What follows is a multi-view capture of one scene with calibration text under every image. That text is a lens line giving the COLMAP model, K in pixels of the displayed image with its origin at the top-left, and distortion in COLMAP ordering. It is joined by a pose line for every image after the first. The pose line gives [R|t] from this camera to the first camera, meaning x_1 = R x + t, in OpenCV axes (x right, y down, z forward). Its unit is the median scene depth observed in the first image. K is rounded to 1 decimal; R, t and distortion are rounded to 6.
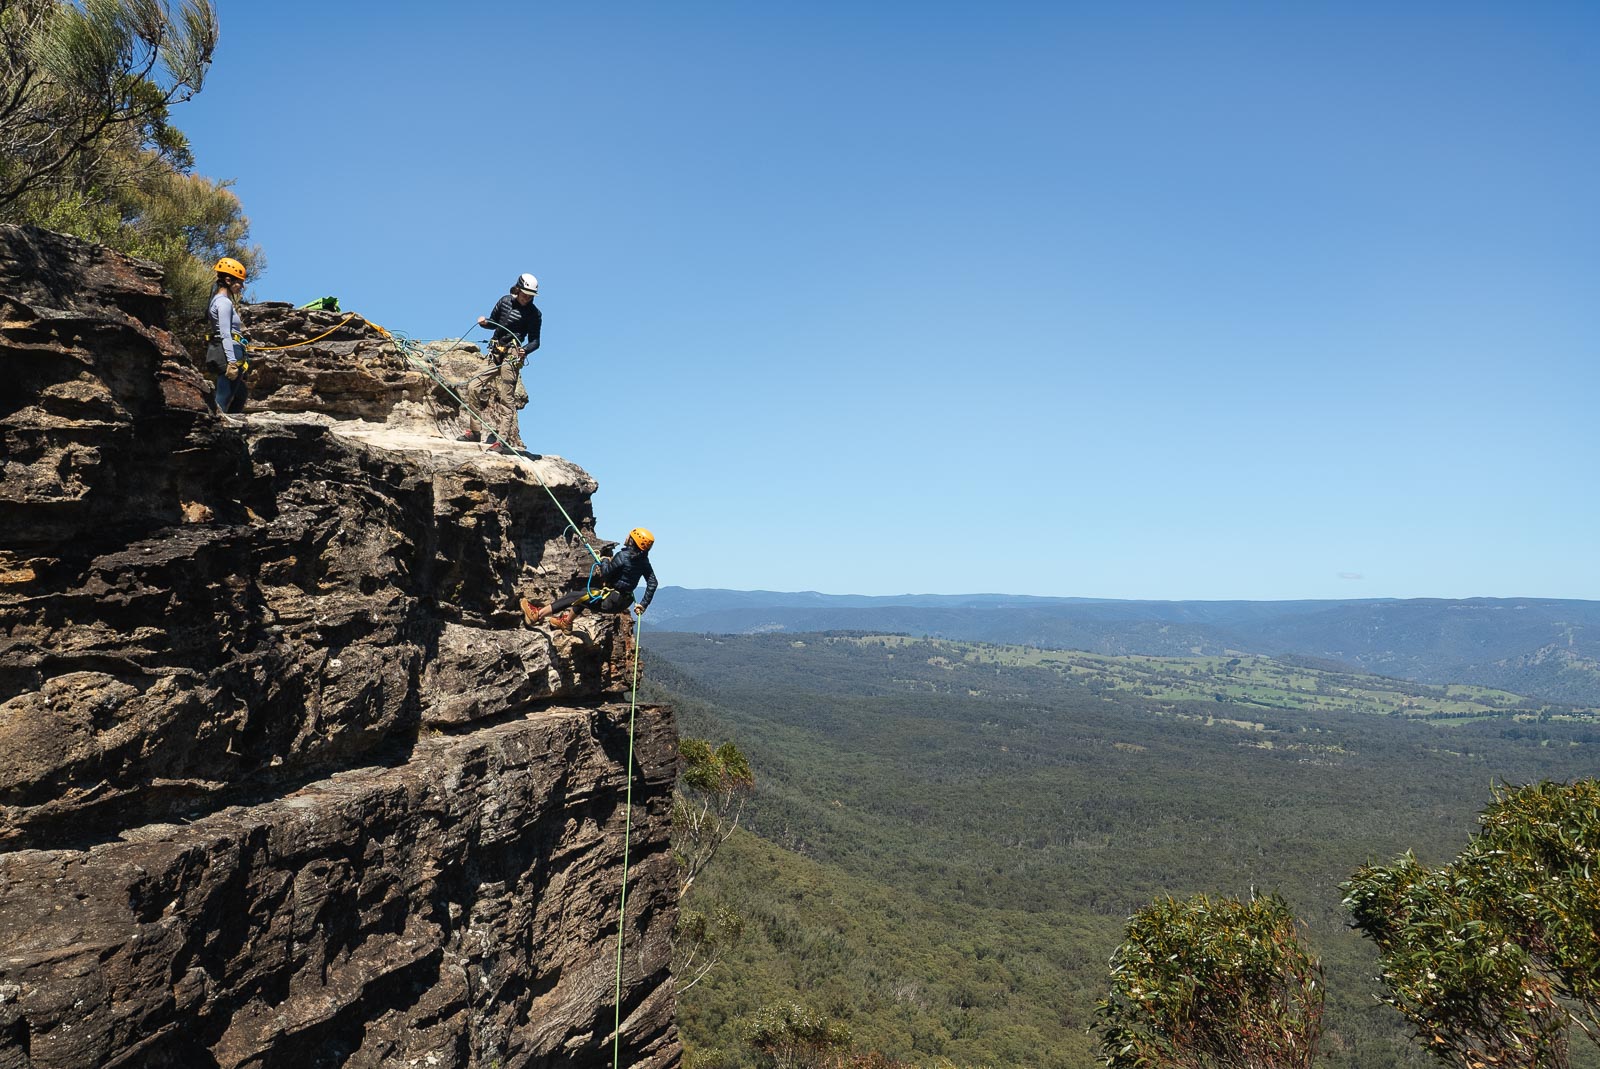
lens RADIAL K [[1320.1, 0, 802.0], [0, 1320.1, 540.5], [0, 0, 1]] dist [0.010504, 0.005642]
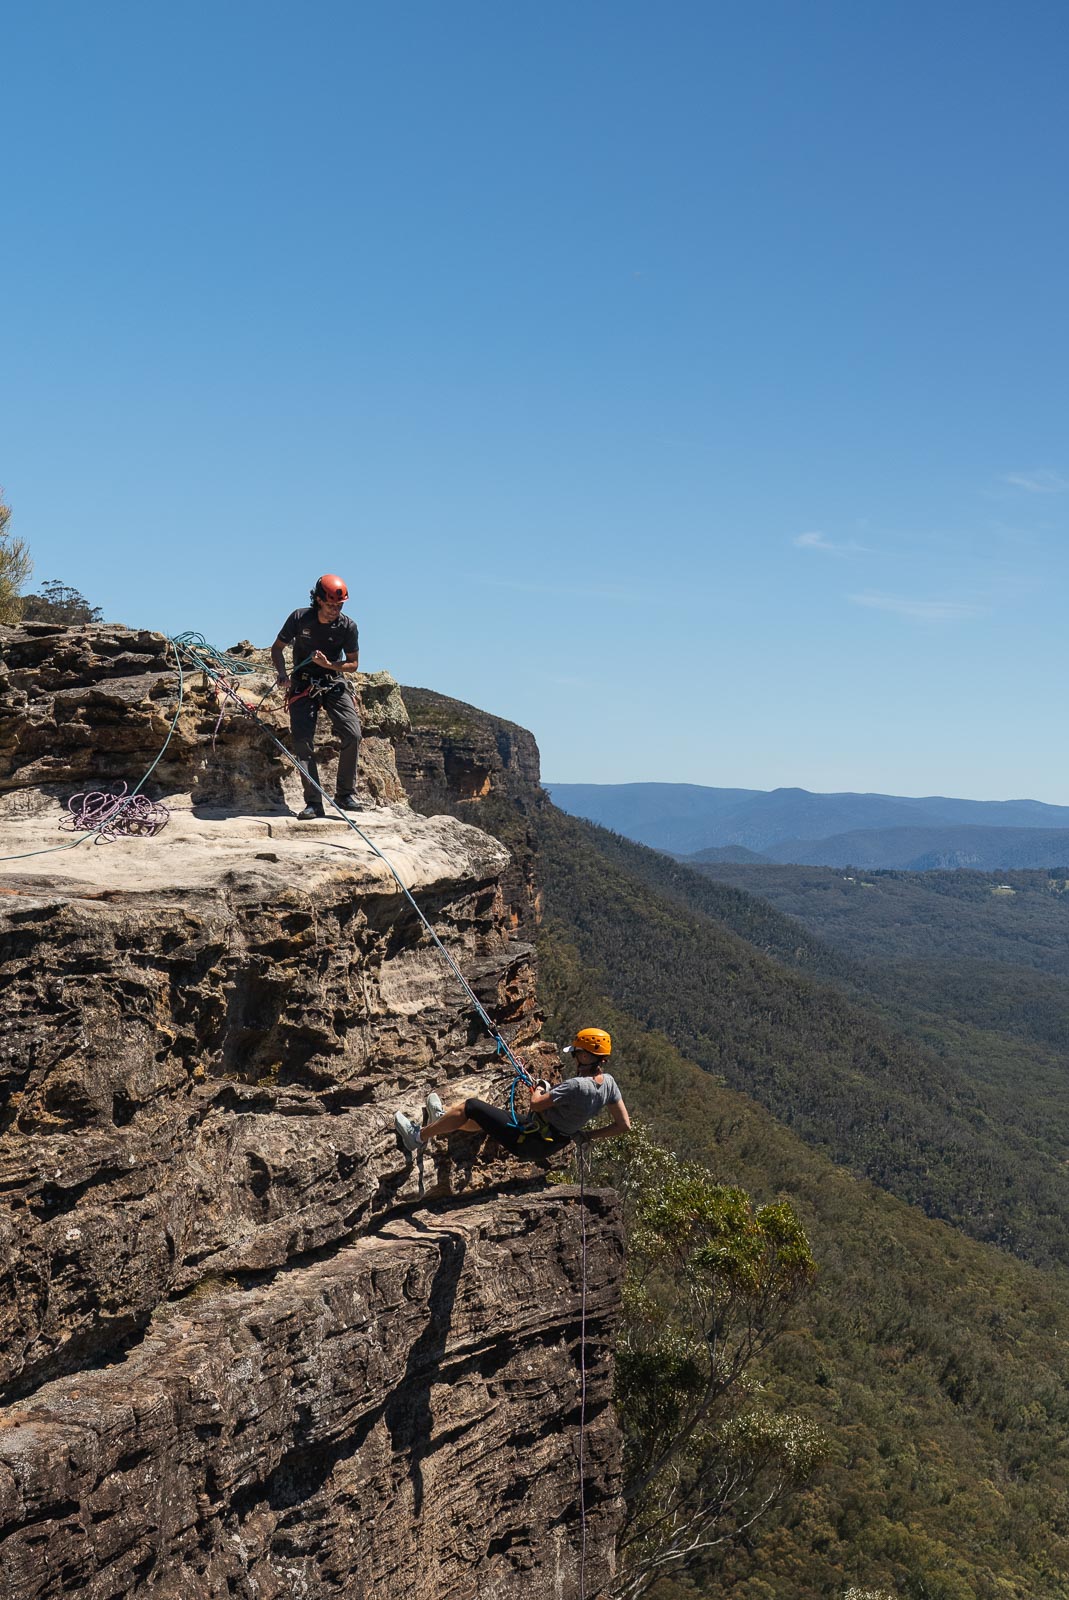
lens RADIAL K [[2202.3, 0, 527.9], [0, 2202.3, 806.4], [0, 0, 1]] dist [0.085243, 0.000000]
pose [[0.976548, 0.008343, -0.215137, 0.112793], [0.001299, 0.999002, 0.044637, -0.141387], [0.215295, -0.043869, 0.975563, -0.102235]]
